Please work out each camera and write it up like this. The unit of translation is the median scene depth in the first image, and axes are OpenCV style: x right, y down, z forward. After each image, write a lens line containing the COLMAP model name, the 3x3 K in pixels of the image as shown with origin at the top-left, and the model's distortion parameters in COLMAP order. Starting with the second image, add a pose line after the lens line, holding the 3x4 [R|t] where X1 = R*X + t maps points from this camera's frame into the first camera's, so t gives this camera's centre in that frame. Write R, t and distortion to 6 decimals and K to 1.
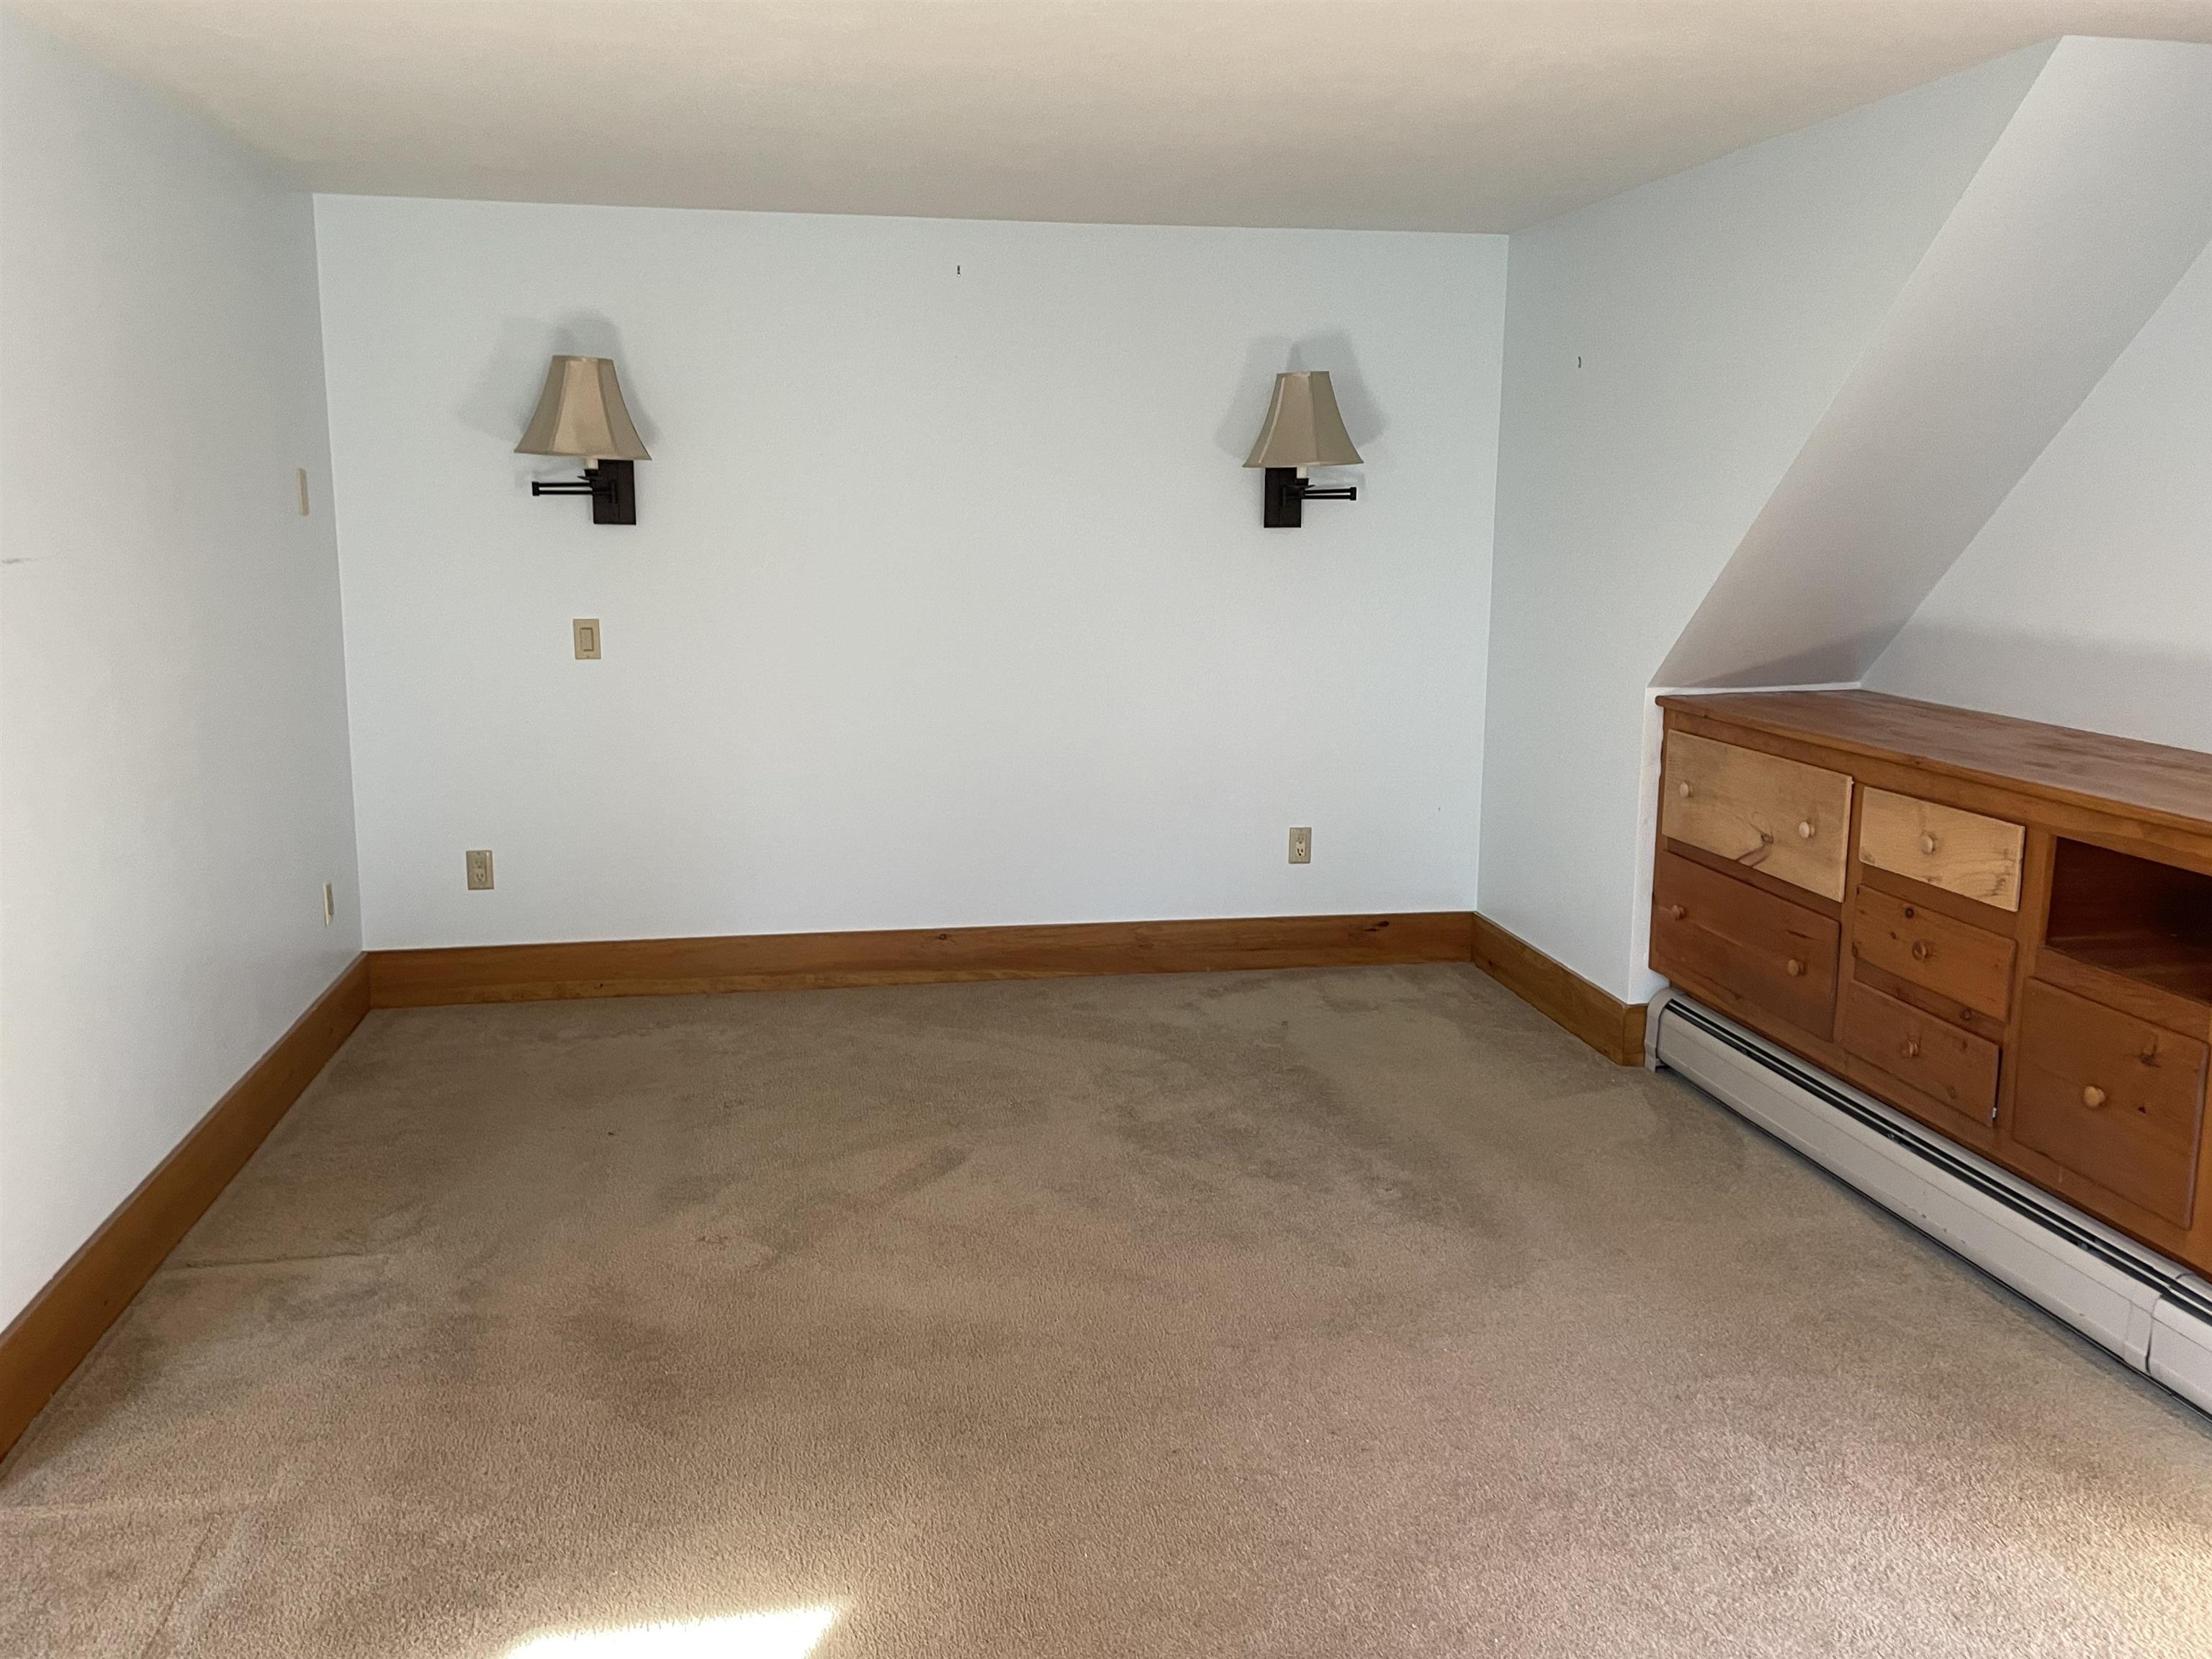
lens RADIAL K [[1796.5, 0, 1110.3], [0, 1796.5, 815.1], [0, 0, 1]] dist [0.111597, -0.128869]
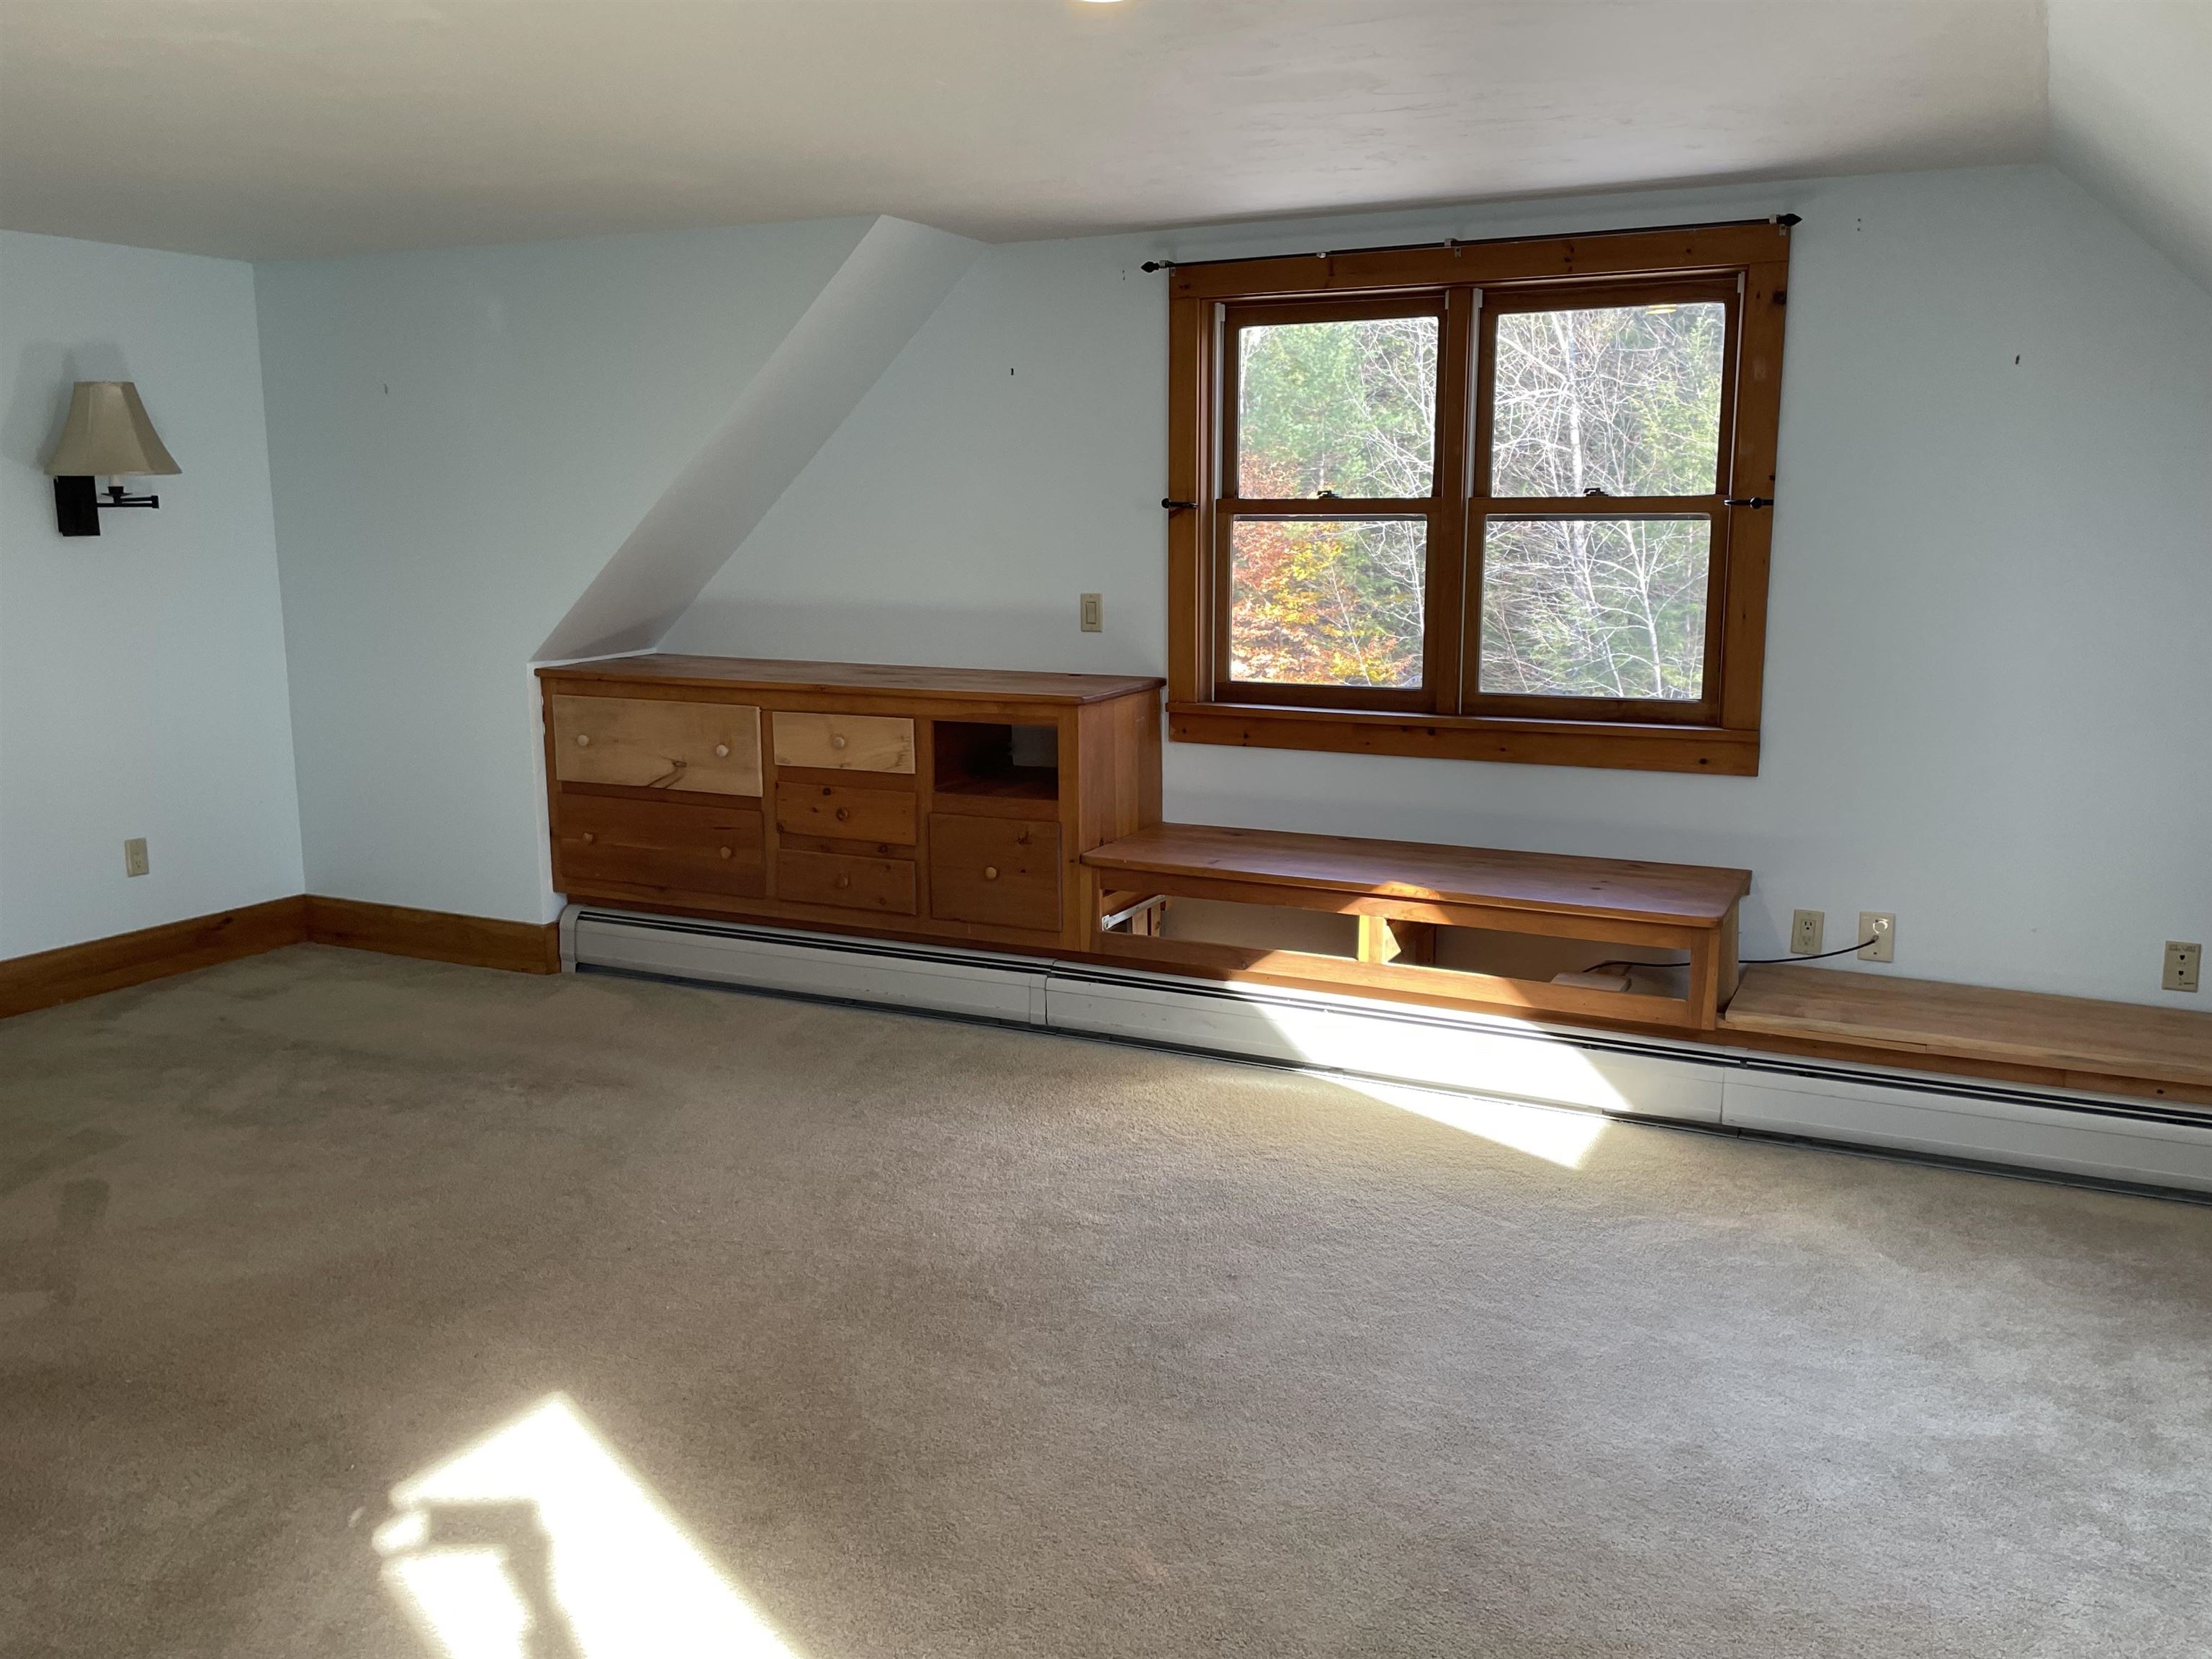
lens RADIAL K [[1796.5, 0, 1140.4], [0, 1796.5, 802.0], [0, 0, 1]] dist [0.111597, -0.128869]
pose [[0.582443, -0.138807, 0.800932, -0.521946], [0.148026, 0.986949, 0.063400, 0.006642], [-0.799280, 0.081632, 0.595389, -0.057315]]
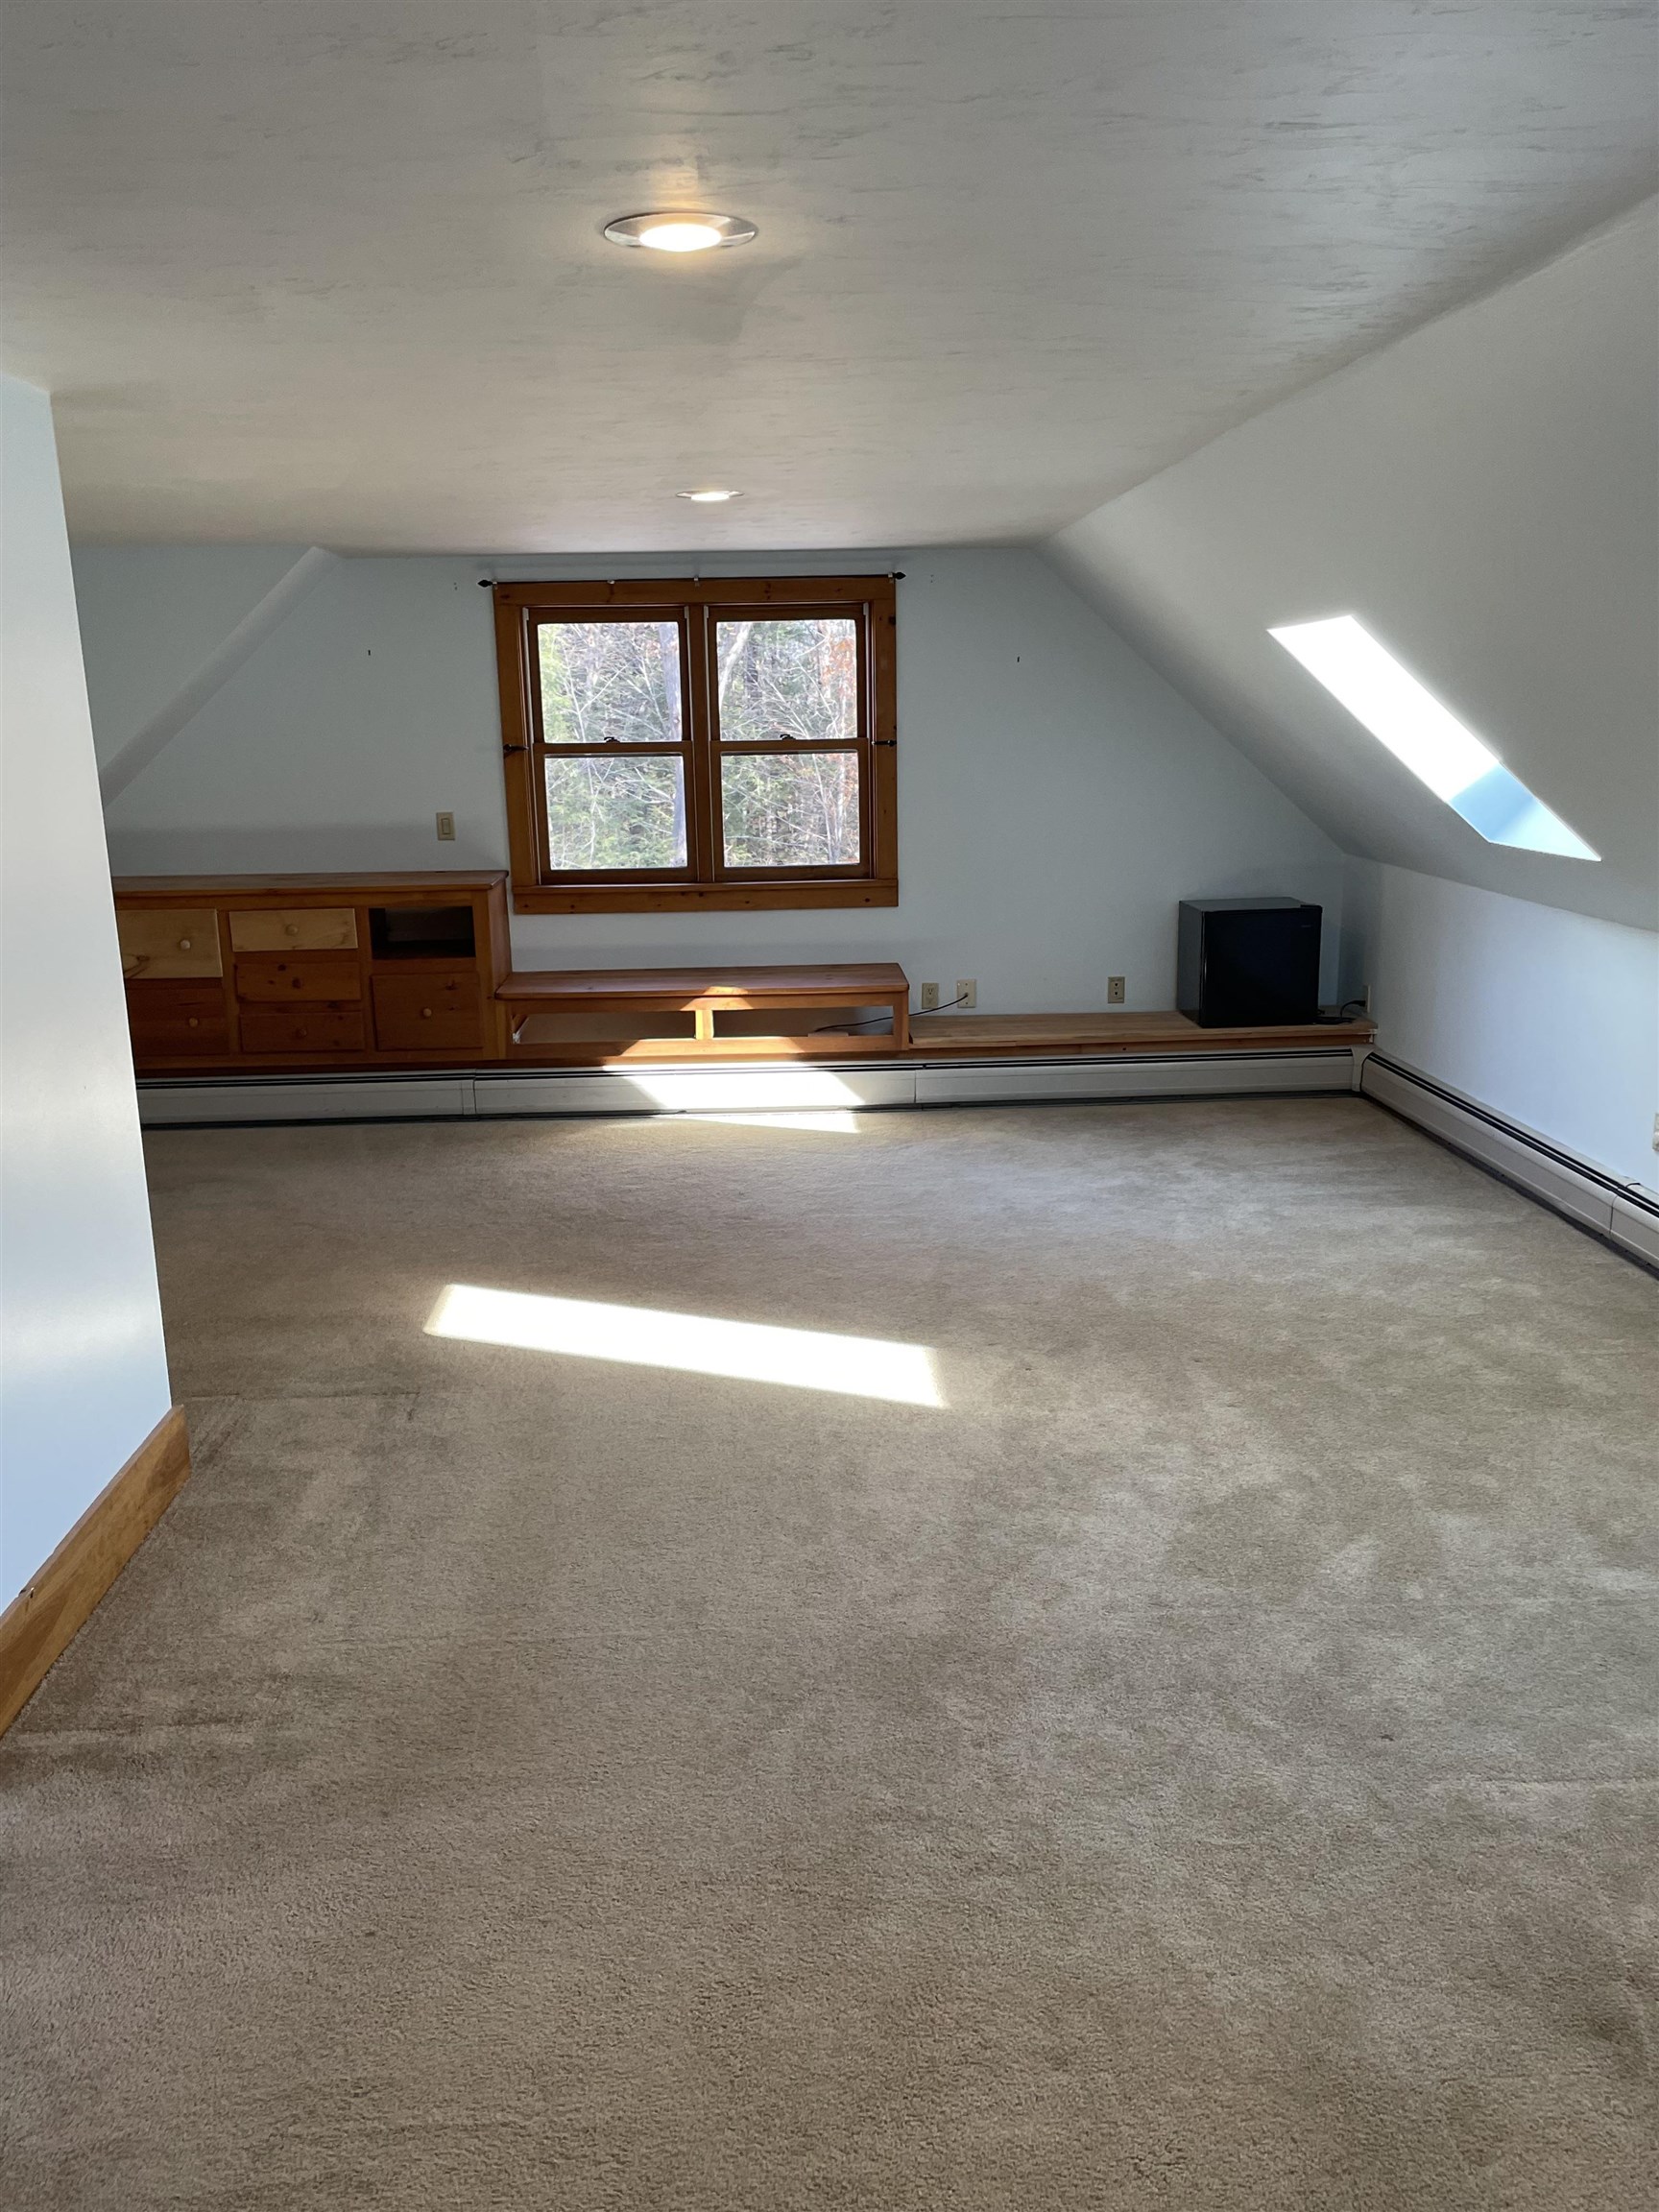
lens RADIAL K [[1796.5, 0, 812.9], [0, 1796.5, 1127.6], [0, 0, 1]] dist [0.111597, -0.128869]
pose [[0.133869, -0.236428, 0.962383, -1.300070], [0.195495, 0.958341, 0.208242, -0.071140], [-0.971525, 0.160264, 0.174512, 0.105493]]
